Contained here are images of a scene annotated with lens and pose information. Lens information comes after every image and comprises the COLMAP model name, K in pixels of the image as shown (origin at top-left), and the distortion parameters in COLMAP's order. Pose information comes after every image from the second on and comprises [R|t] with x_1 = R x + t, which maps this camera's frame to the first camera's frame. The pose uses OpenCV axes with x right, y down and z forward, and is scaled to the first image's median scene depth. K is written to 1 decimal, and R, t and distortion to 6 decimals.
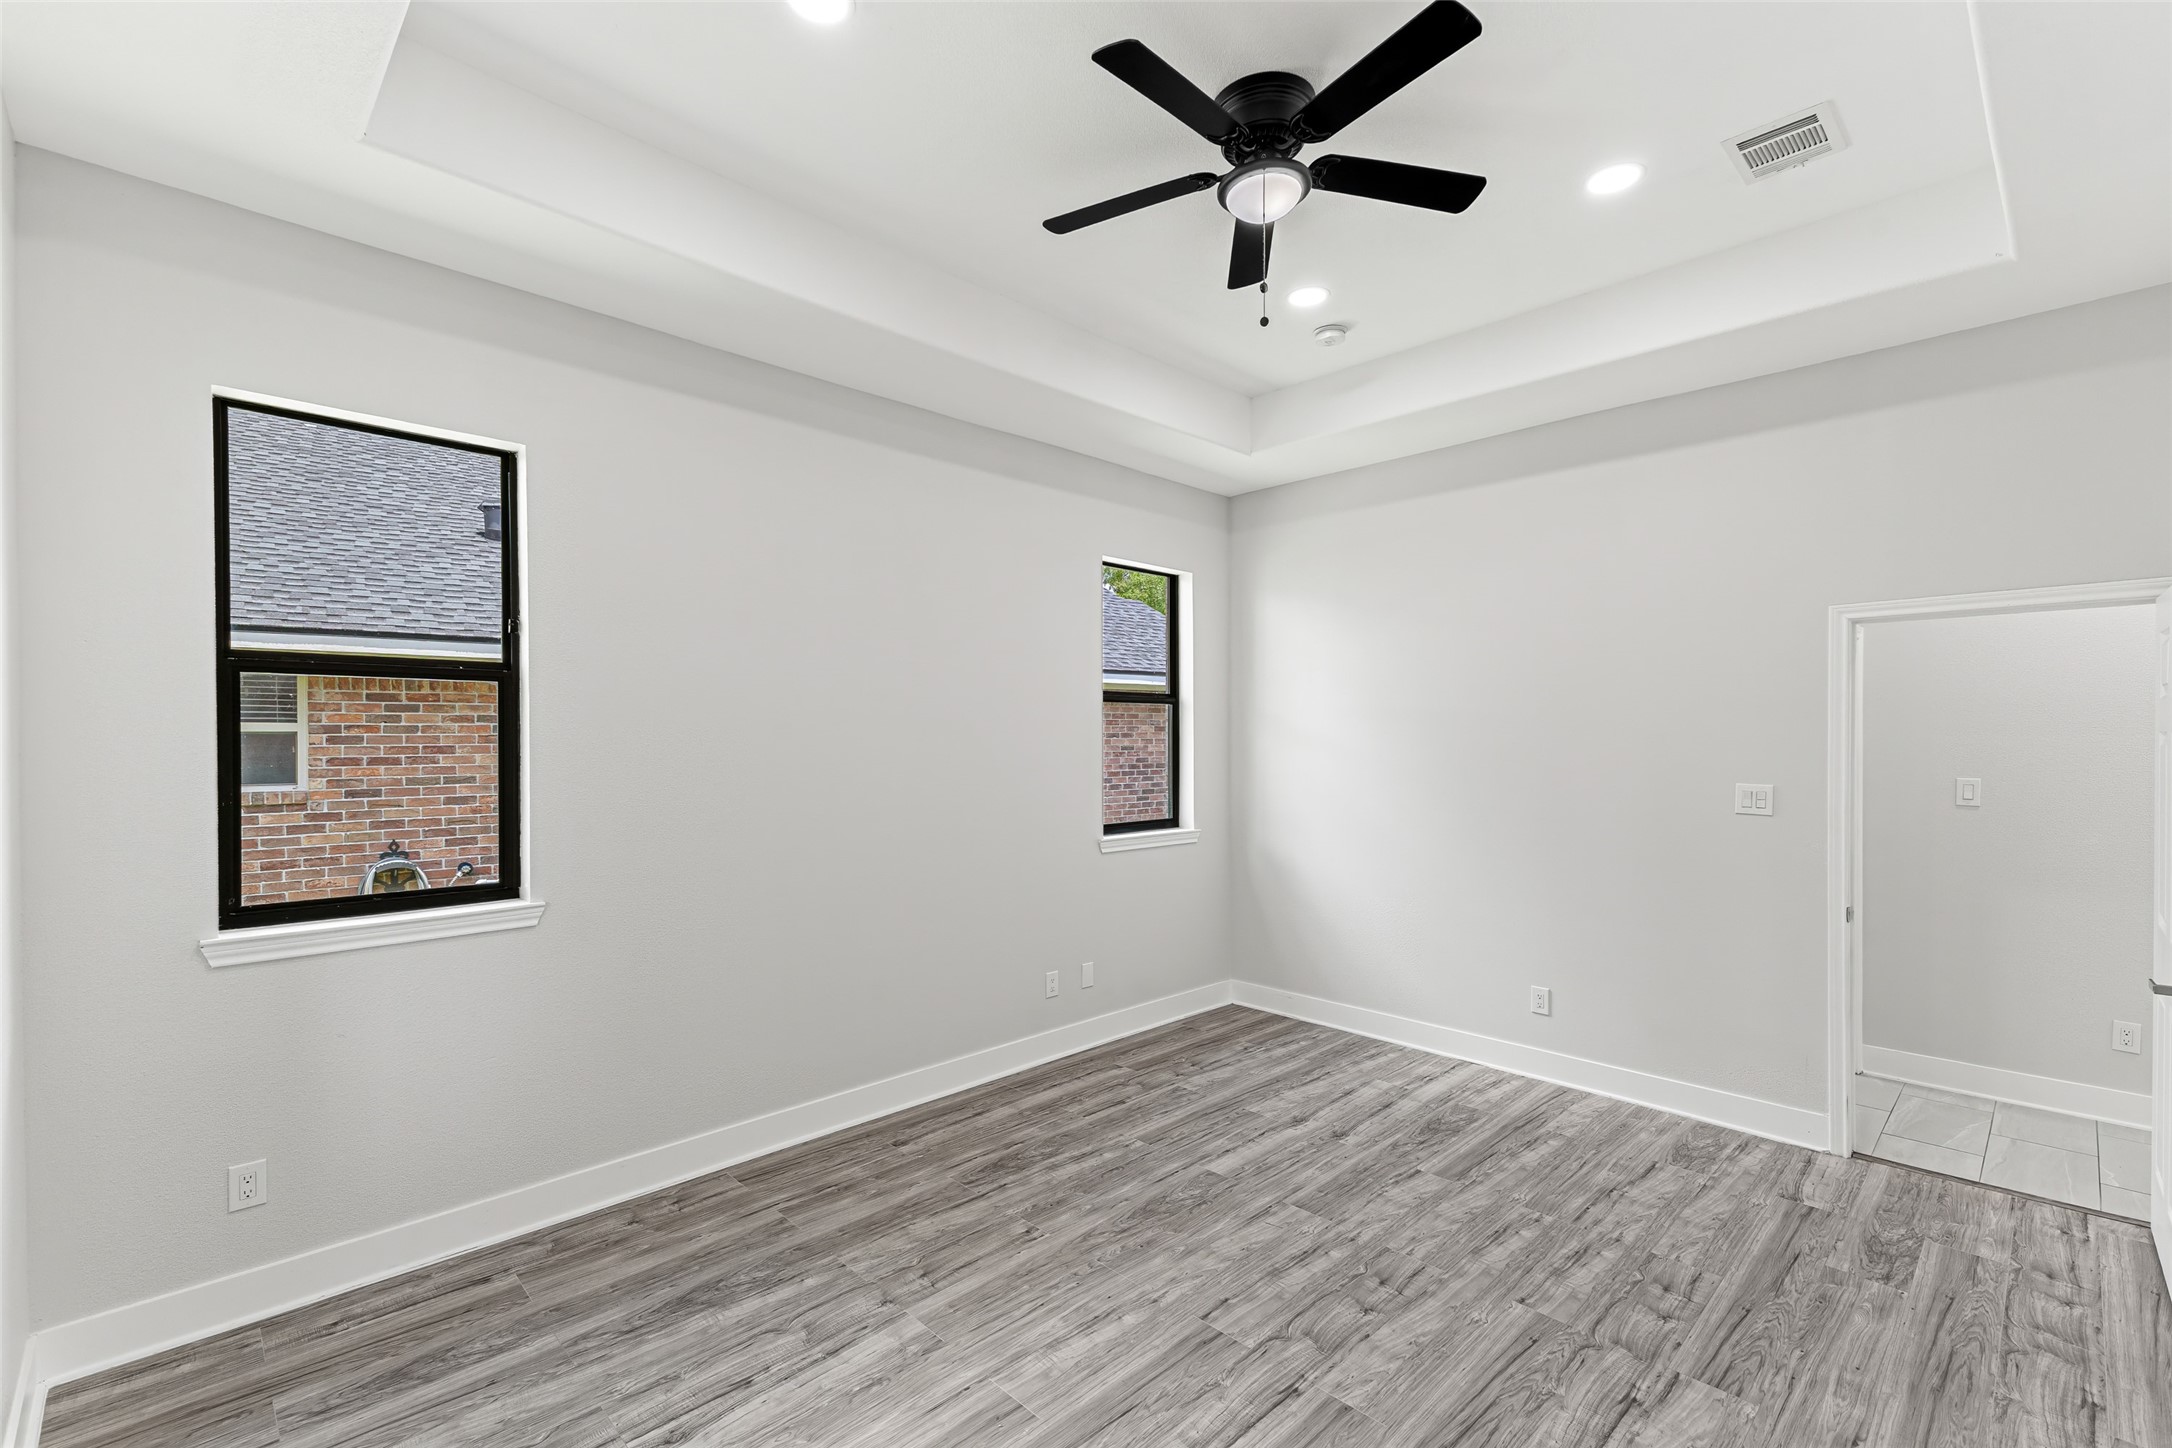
lens RADIAL K [[939.5, 0, 1085.4], [0, 939.5, 714.9], [0, 0, 1]] dist [0.012186, -0.001804]
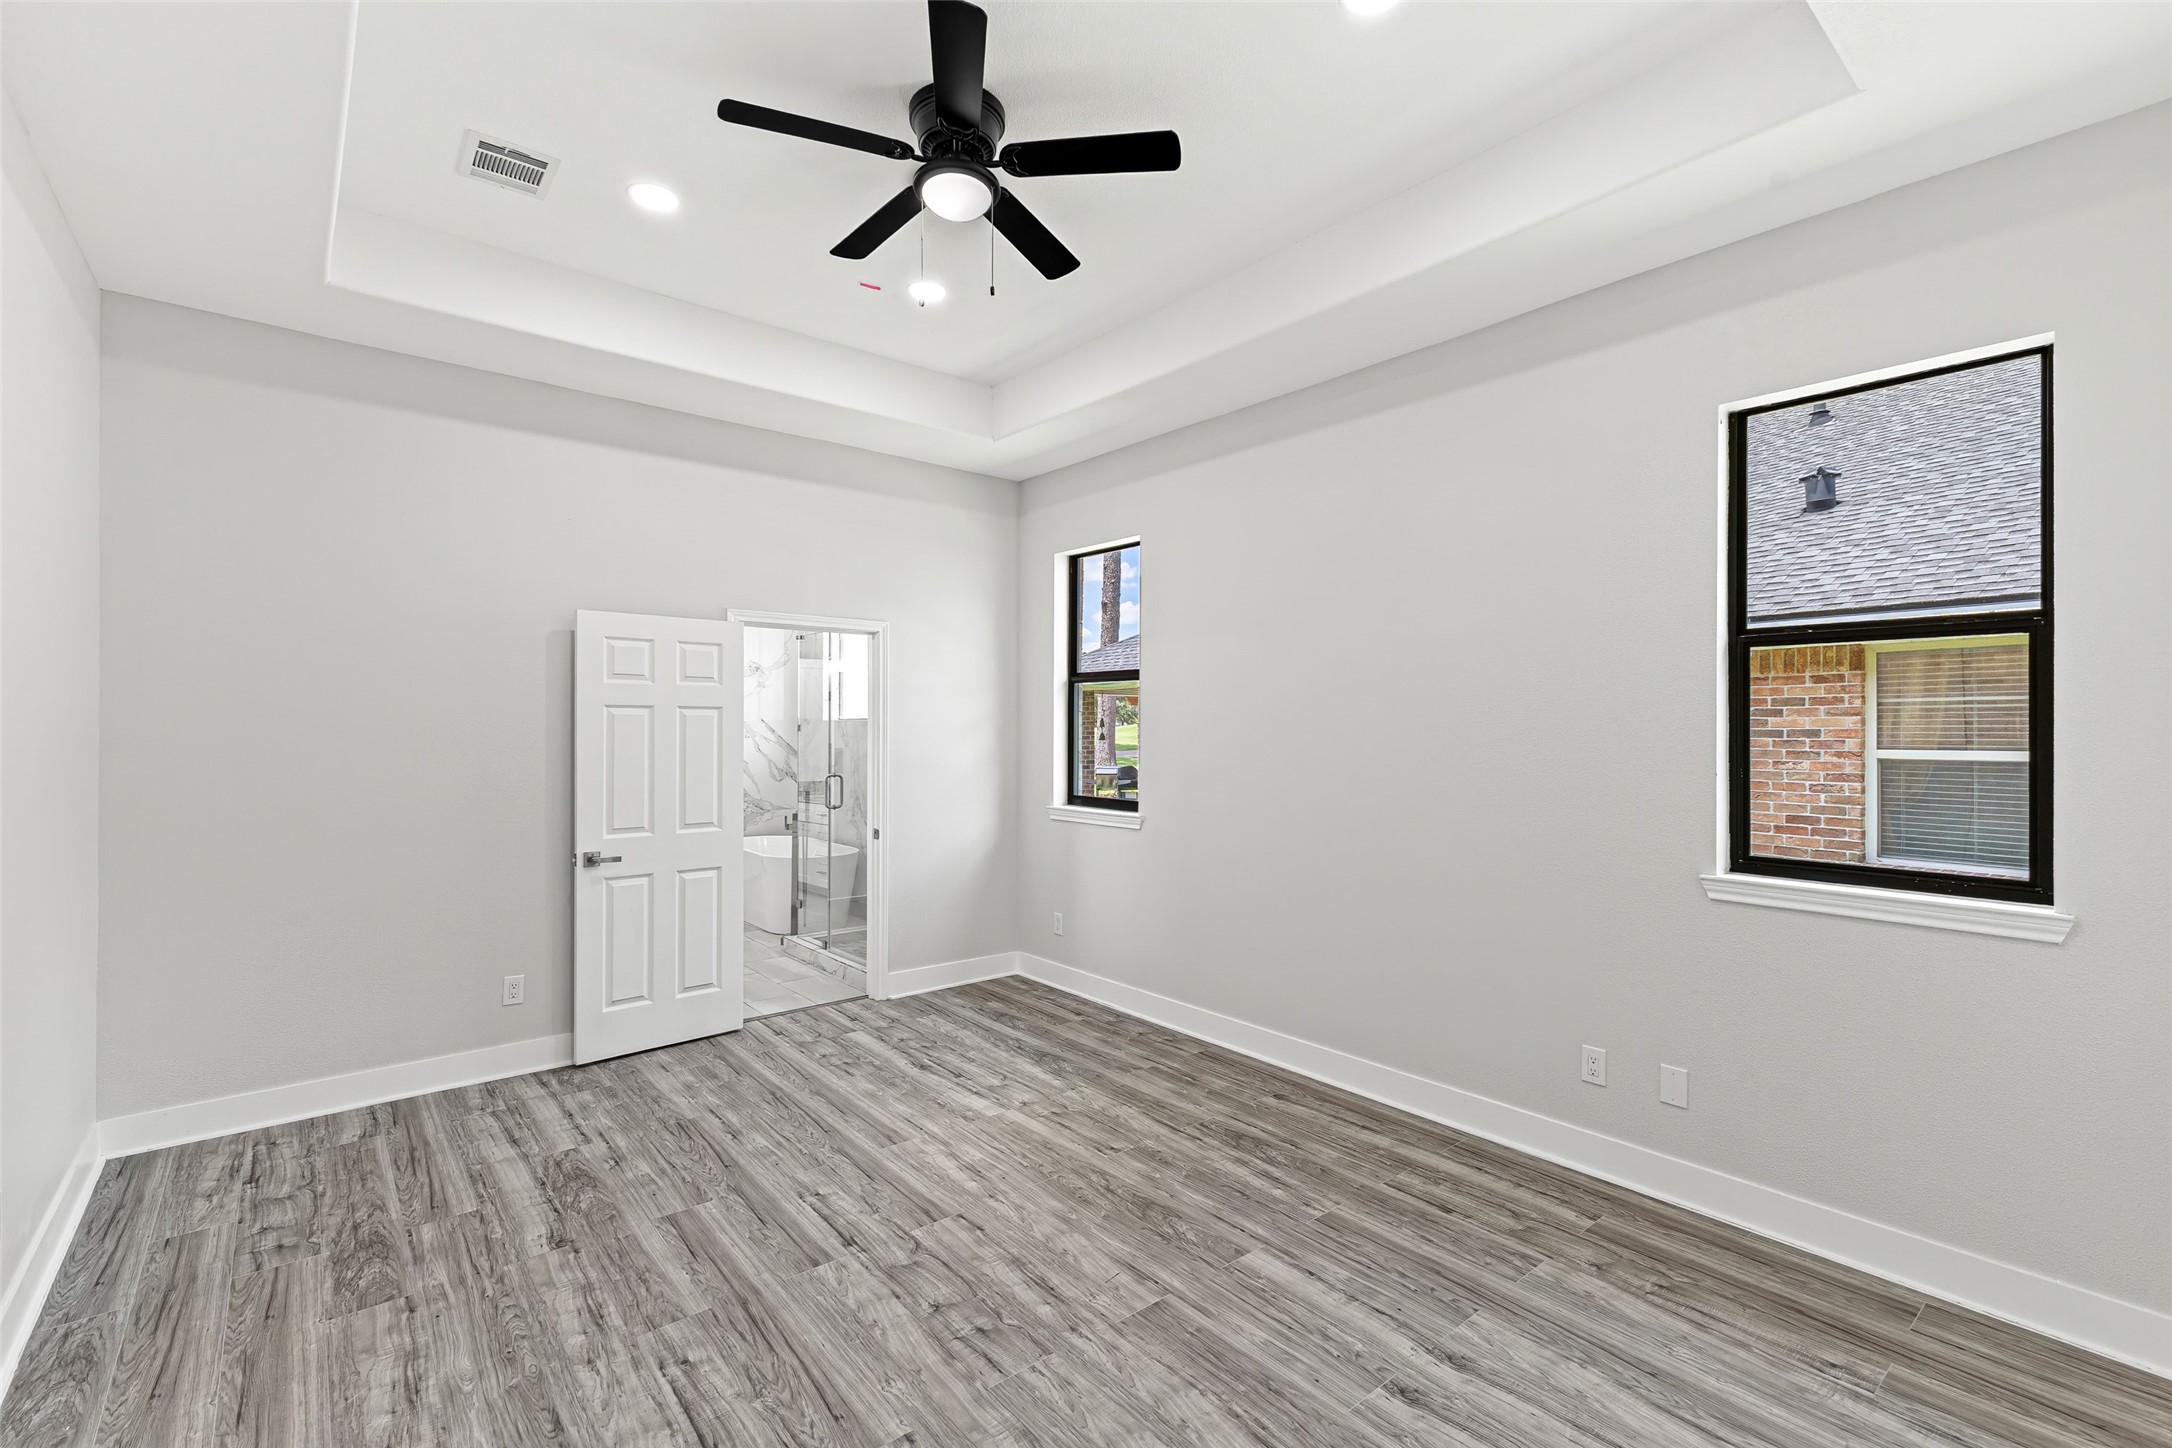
lens RADIAL K [[939.5, 0, 1101.4], [0, 939.5, 736.4], [0, 0, 1]] dist [0.012186, -0.001804]
pose [[-0.065570, 0.007728, -0.997818, 1.037080], [0.020043, 0.999778, 0.006426, 0.045941], [0.997647, -0.019578, -0.065711, 1.045552]]
